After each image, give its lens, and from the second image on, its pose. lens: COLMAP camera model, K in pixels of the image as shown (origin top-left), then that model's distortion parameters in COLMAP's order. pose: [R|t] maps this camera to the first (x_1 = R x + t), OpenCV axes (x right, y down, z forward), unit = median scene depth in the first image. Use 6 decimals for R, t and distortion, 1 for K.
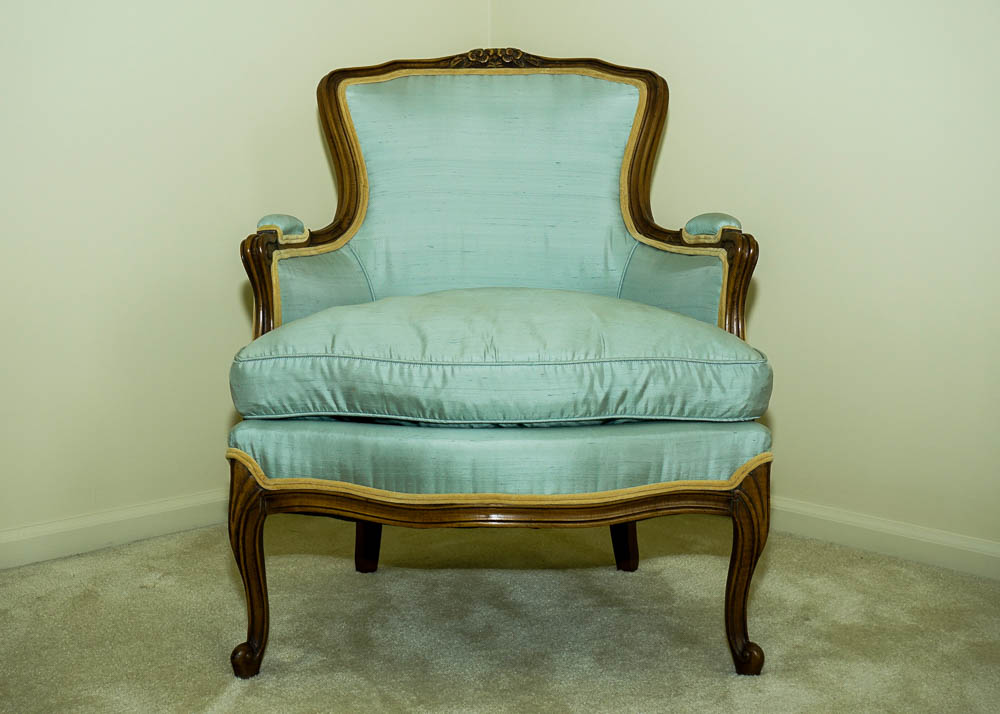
lens RADIAL K [[1247.5, 0, 498.8], [0, 1247.5, 361.3], [0, 0, 1]] dist [-0.039959, 0.000000]
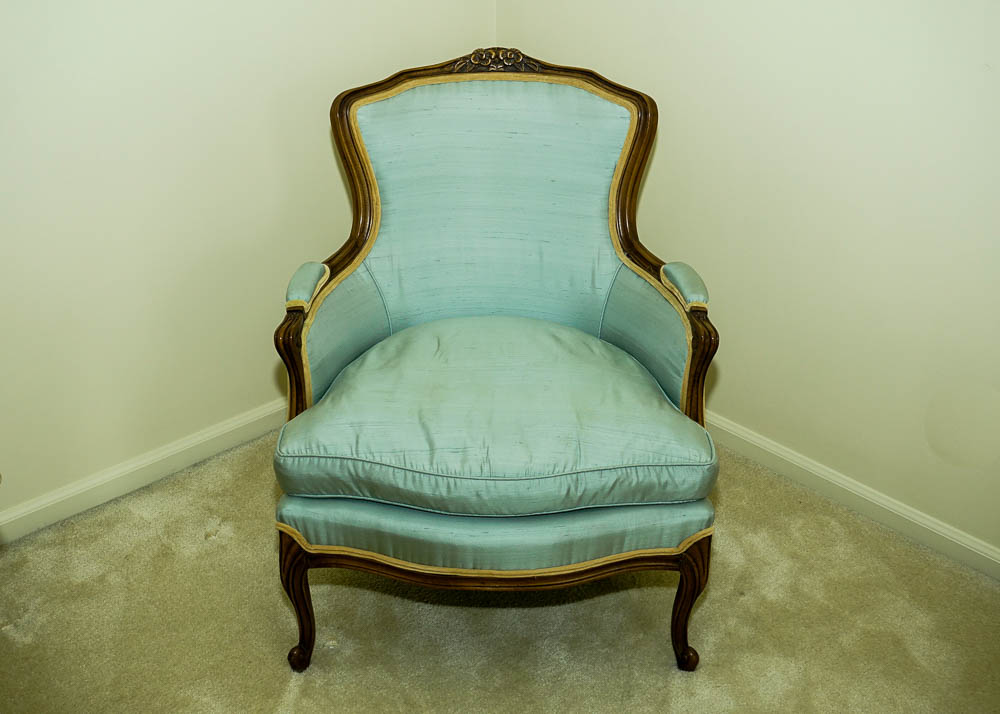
lens RADIAL K [[1247.5, 0, 501.8], [0, 1247.5, 358.4], [0, 0, 1]] dist [-0.039959, 0.000000]
pose [[0.999900, 0.008035, -0.011608, 0.020978], [-0.003271, 0.931698, 0.363218, -0.525704], [0.013733, -0.363144, 0.931632, -0.095811]]
